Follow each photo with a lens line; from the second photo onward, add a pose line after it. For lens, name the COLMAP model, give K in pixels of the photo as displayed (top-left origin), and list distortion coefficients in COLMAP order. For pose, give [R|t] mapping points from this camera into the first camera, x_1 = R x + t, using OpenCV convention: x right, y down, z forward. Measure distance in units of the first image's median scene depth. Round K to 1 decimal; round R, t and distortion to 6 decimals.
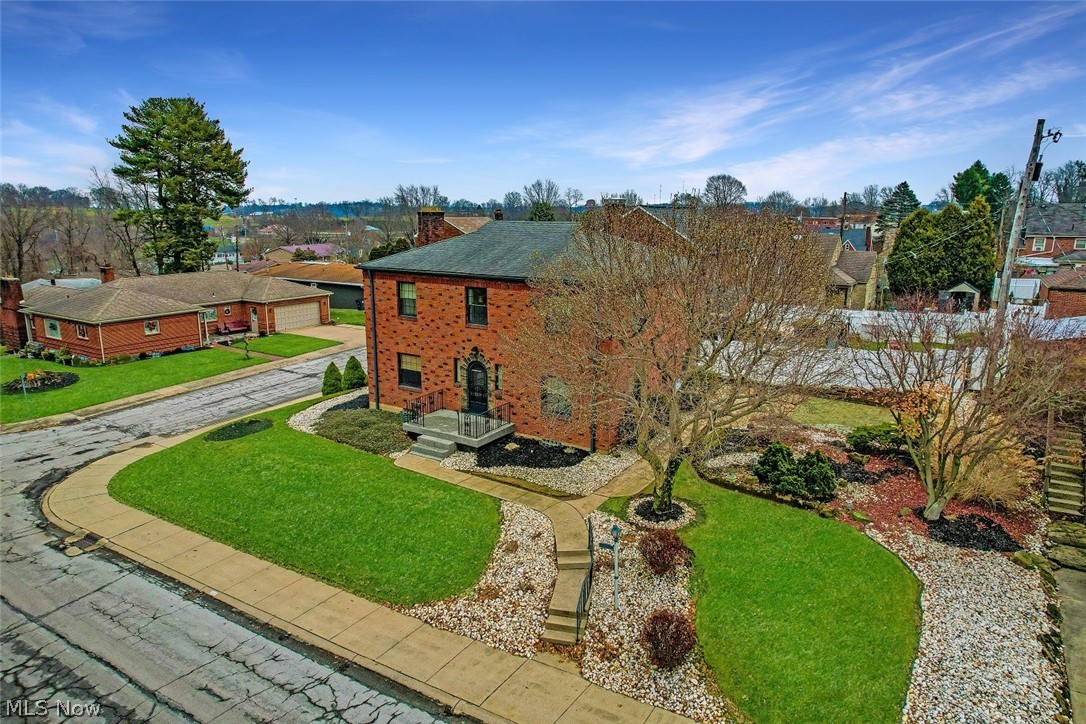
lens RADIAL K [[693.7, 0, 543.0], [0, 693.7, 362.0], [0, 0, 1]] dist [-0.086343, 0.075280]
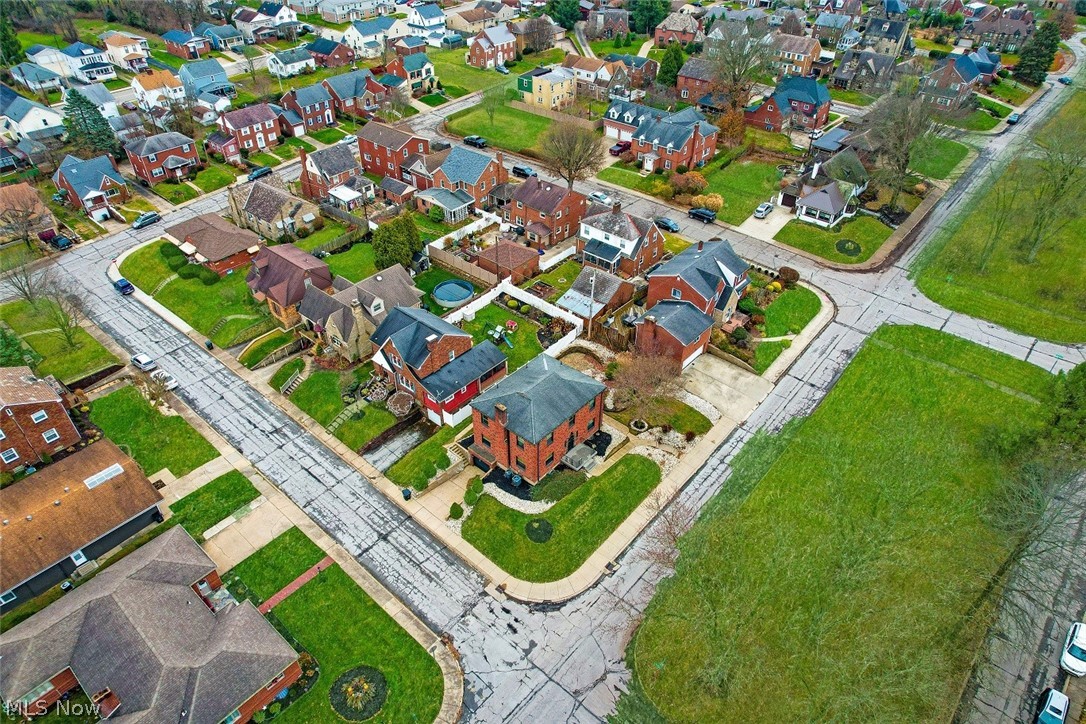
lens RADIAL K [[693.7, 0, 543.0], [0, 693.7, 362.0], [0, 0, 1]] dist [-0.086343, 0.075280]
pose [[0.148414, -0.610005, 0.778374, -2.380553], [0.207972, 0.788742, 0.578476, -2.119947], [-0.966810, 0.076026, 0.243924, 0.458148]]
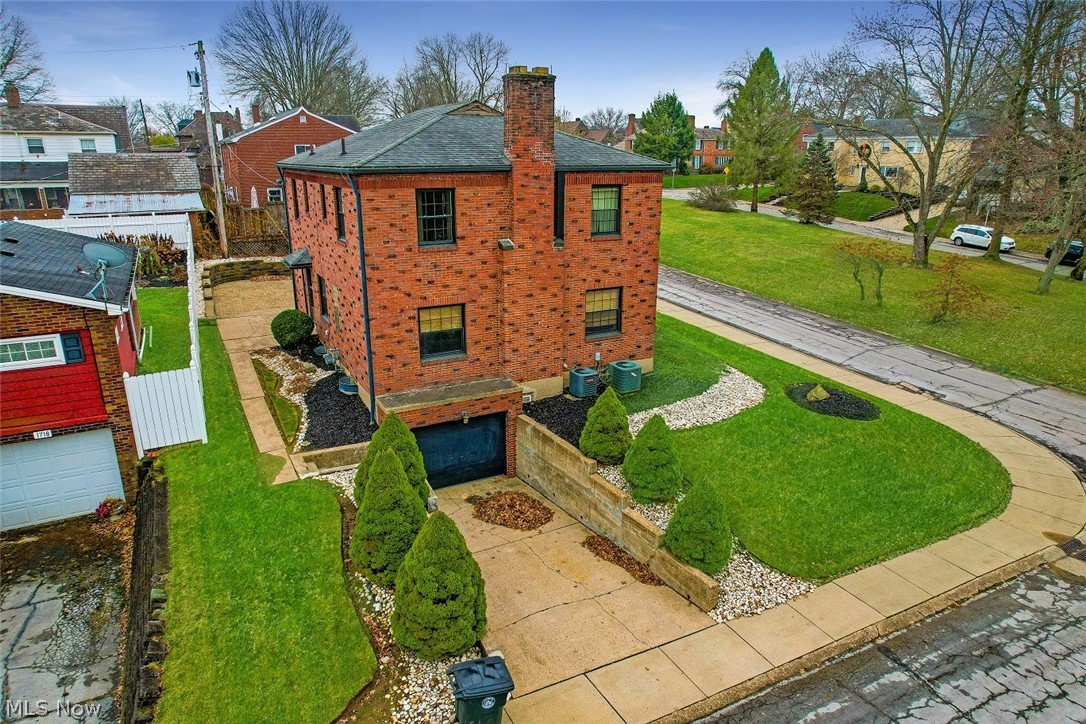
lens RADIAL K [[693.7, 0, 543.0], [0, 693.7, 362.0], [0, 0, 1]] dist [-0.086343, 0.075280]
pose [[-0.872710, -0.150809, 0.464364, -0.626597], [0.094770, 0.880687, 0.464122, -0.365016], [-0.478953, 0.449052, -0.754292, 2.056336]]
